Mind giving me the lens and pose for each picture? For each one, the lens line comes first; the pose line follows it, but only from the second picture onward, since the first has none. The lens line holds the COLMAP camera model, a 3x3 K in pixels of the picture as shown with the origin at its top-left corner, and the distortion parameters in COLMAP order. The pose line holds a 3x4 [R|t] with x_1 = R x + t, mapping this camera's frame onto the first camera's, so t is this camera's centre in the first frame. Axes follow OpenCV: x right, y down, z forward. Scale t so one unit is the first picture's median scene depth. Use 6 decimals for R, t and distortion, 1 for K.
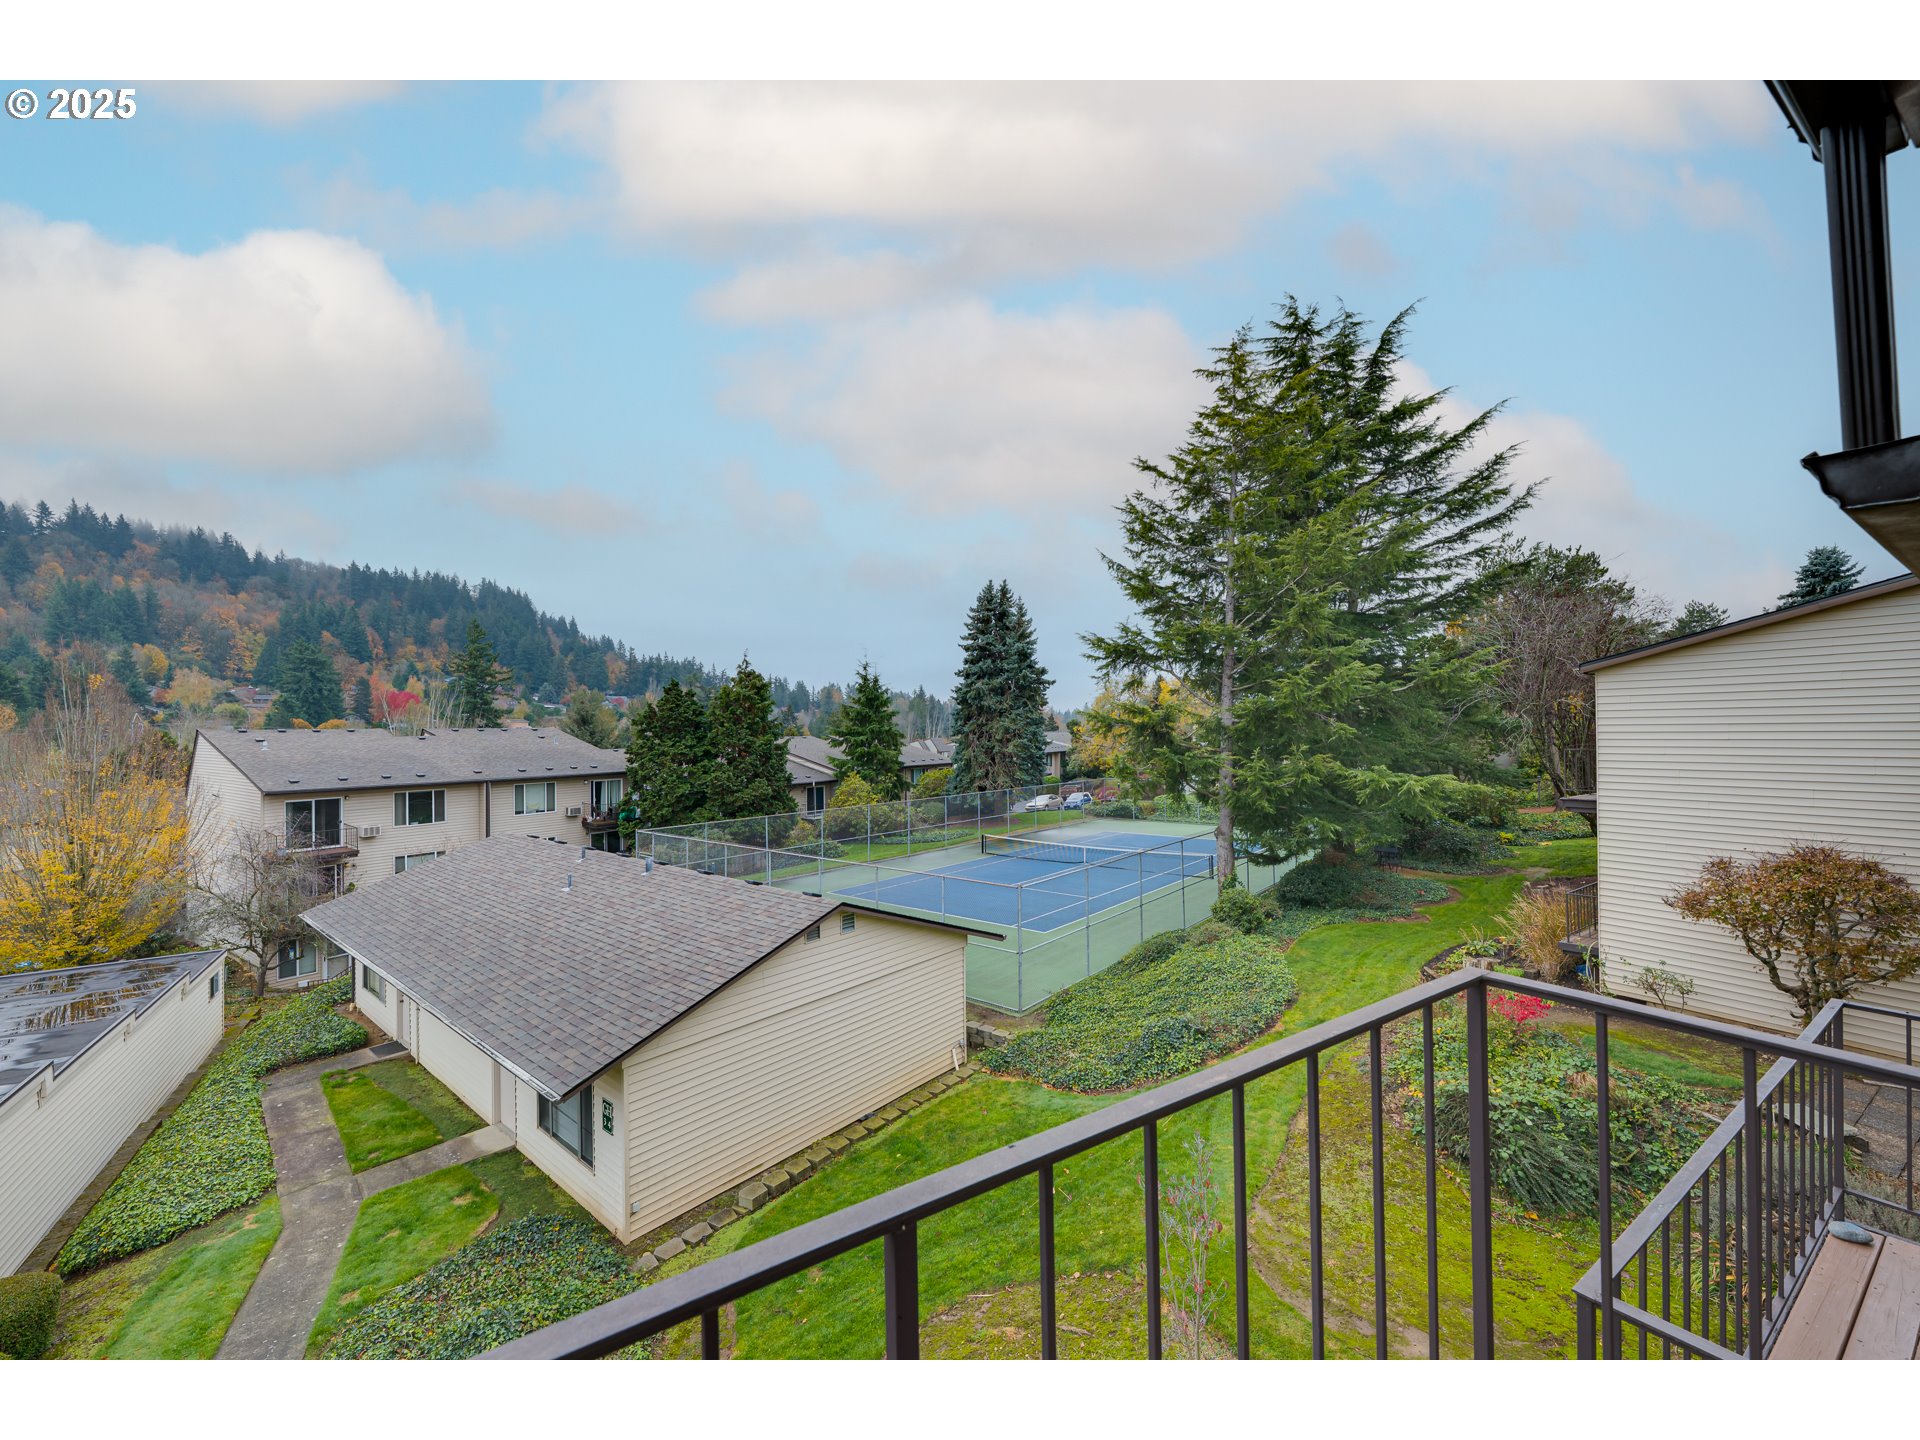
lens RADIAL K [[758.2, 0, 962.7], [0, 758.2, 724.6], [0, 0, 1]] dist [-0.002246, 0.000353]
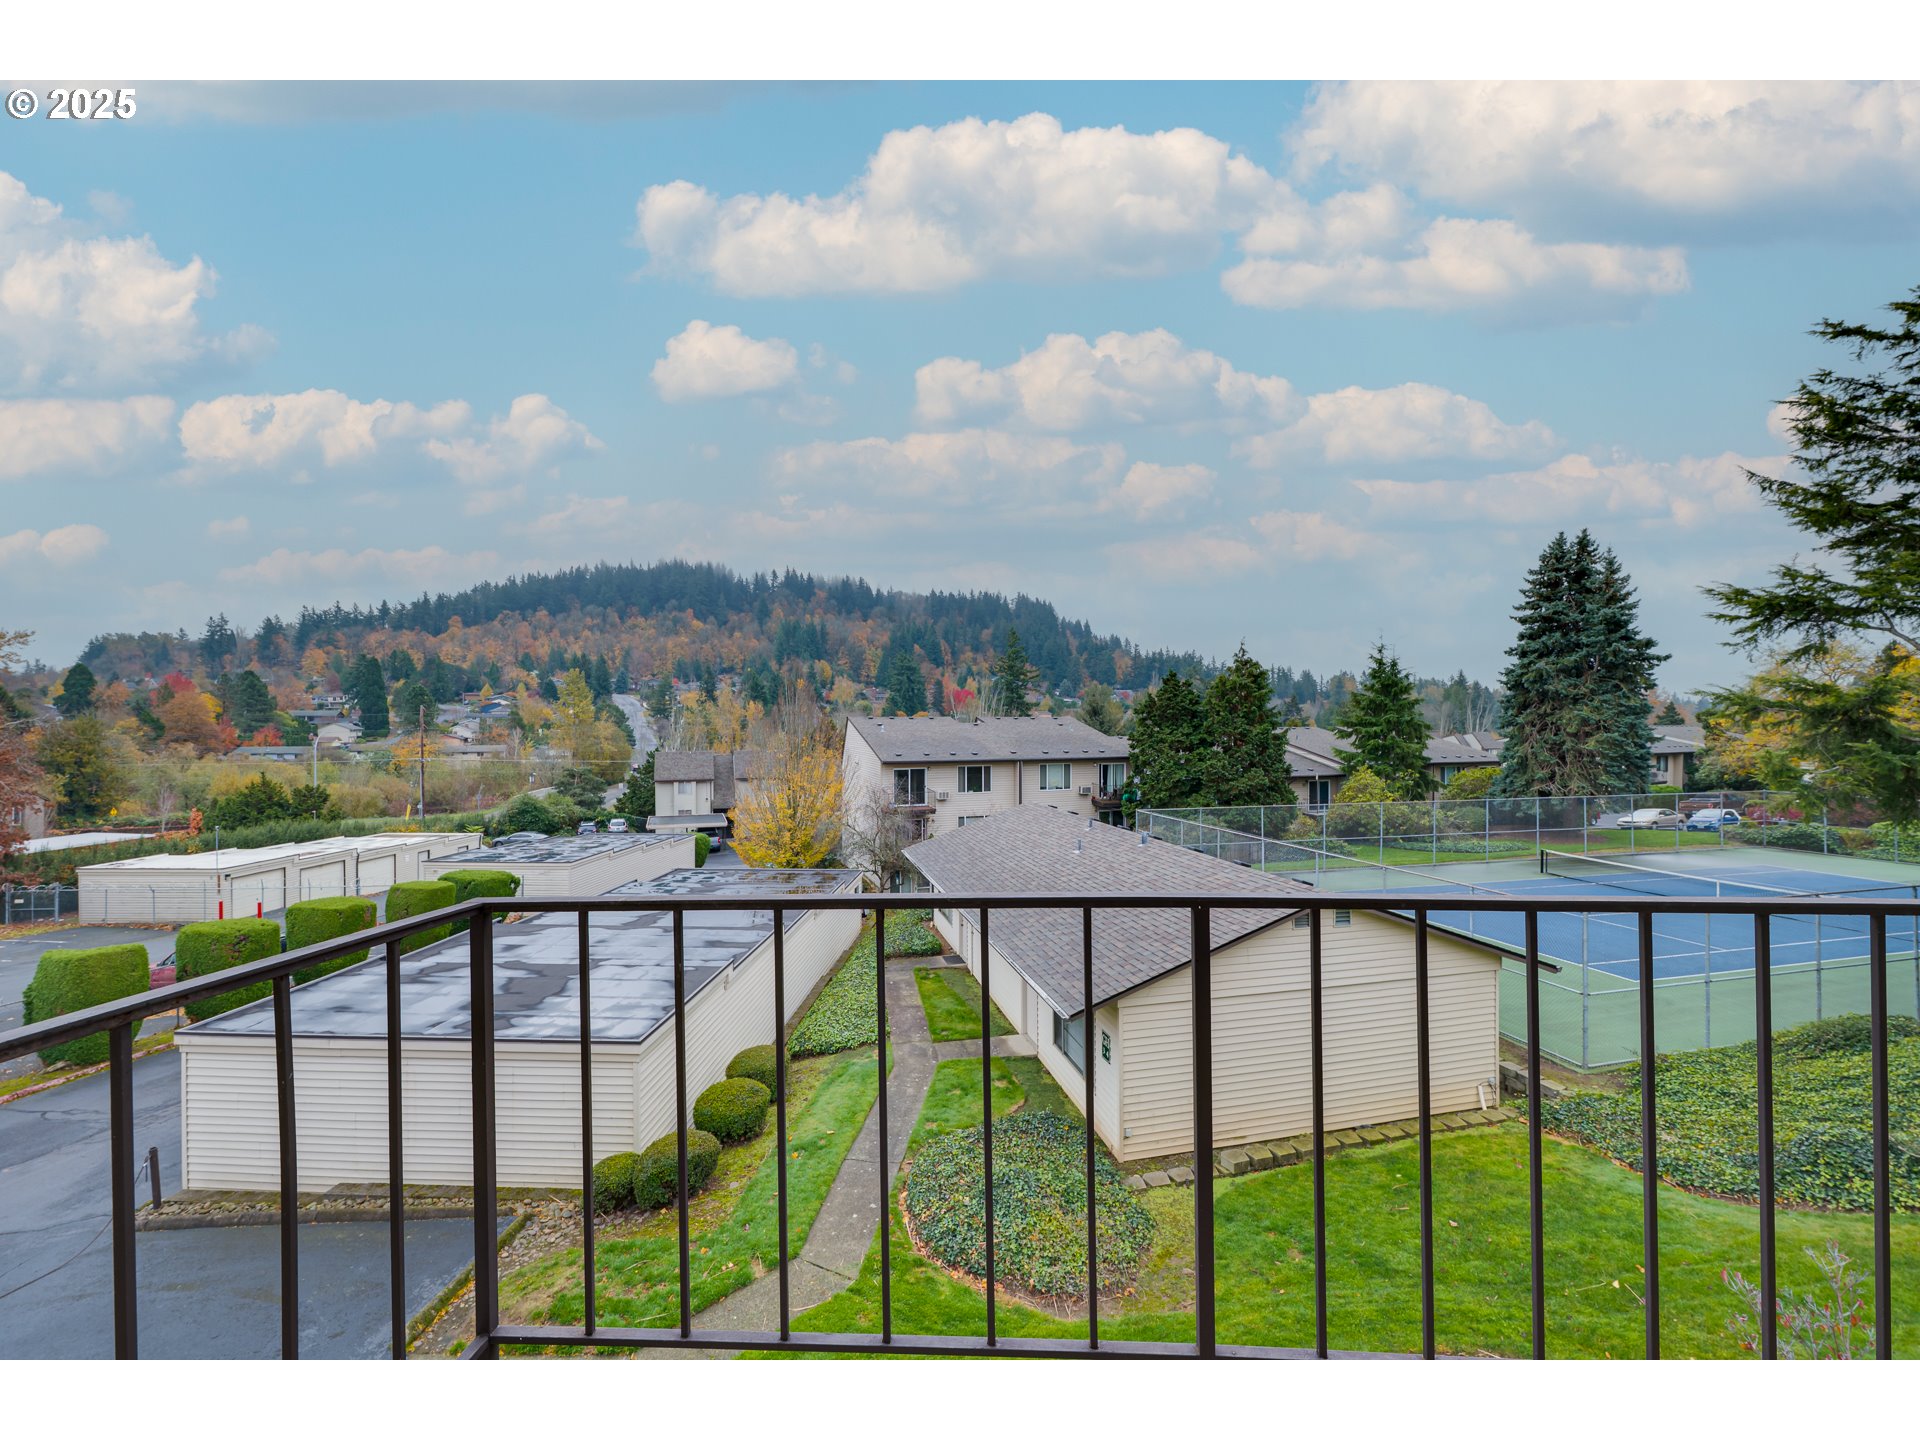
lens RADIAL K [[755.3, 0, 960.0], [0, 755.3, 725.5], [0, 0, 1]] dist [-0.001604, 0.000348]
pose [[0.801294, 0.008795, -0.598206, 0.009102], [-0.001928, 0.999925, 0.012119, 0.004473], [0.598267, -0.008558, 0.801251, -0.012129]]
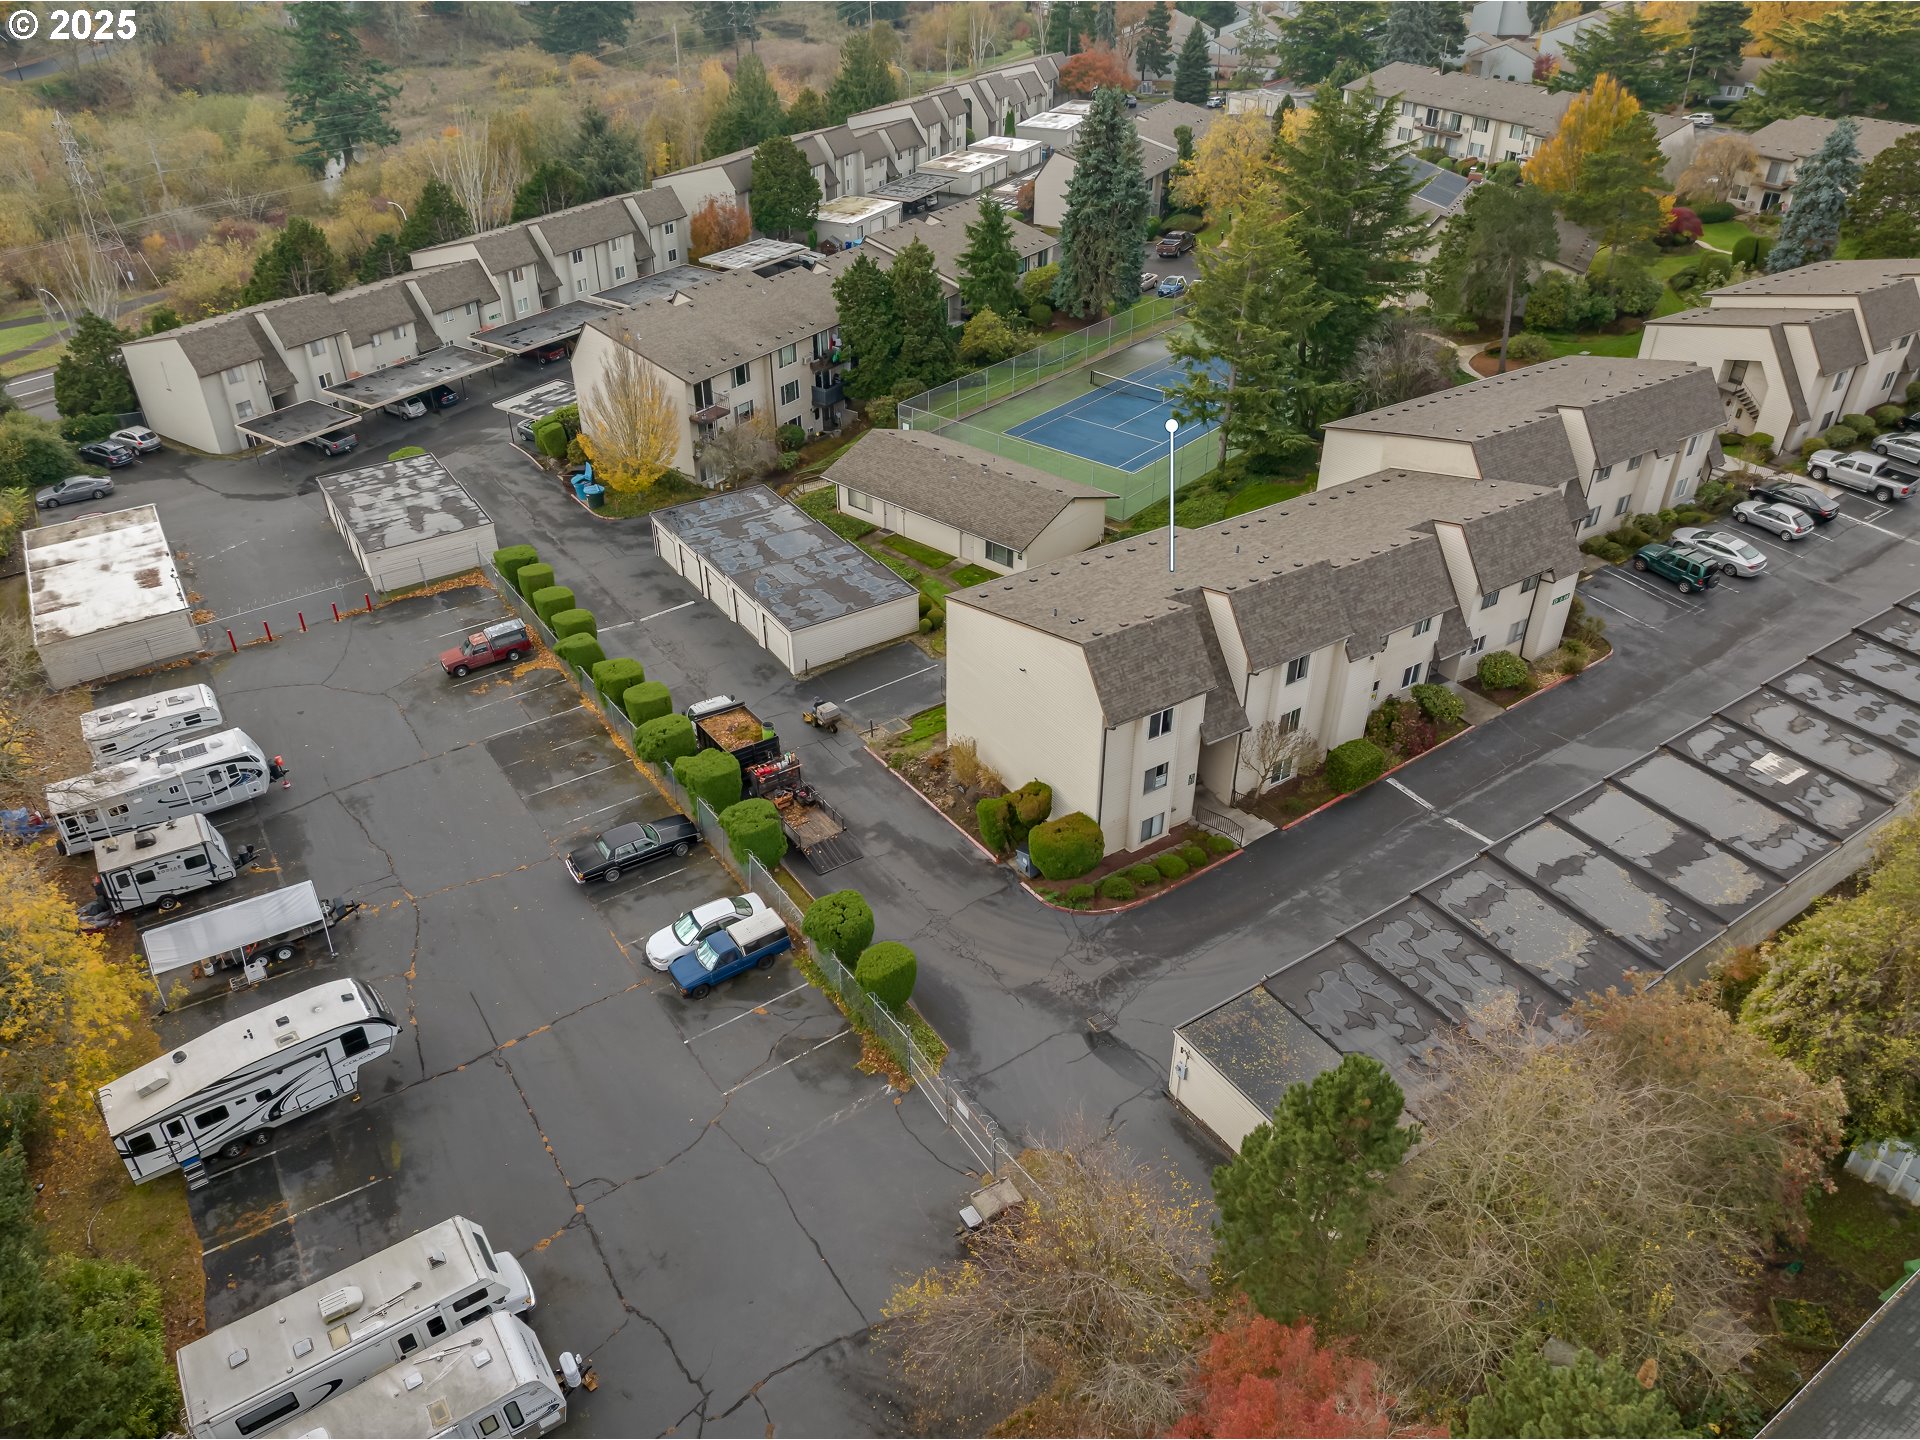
lens RADIAL K [[1364.2, 0, 967.5], [0, 1364.2, 715.7], [0, 0, 1]] dist [-0.030303, -0.004701]
pose [[0.999878, 0.015060, 0.004100, -0.201283], [-0.014770, 0.828103, 0.560381, -0.720330], [0.005044, -0.560374, 0.828225, -1.391998]]
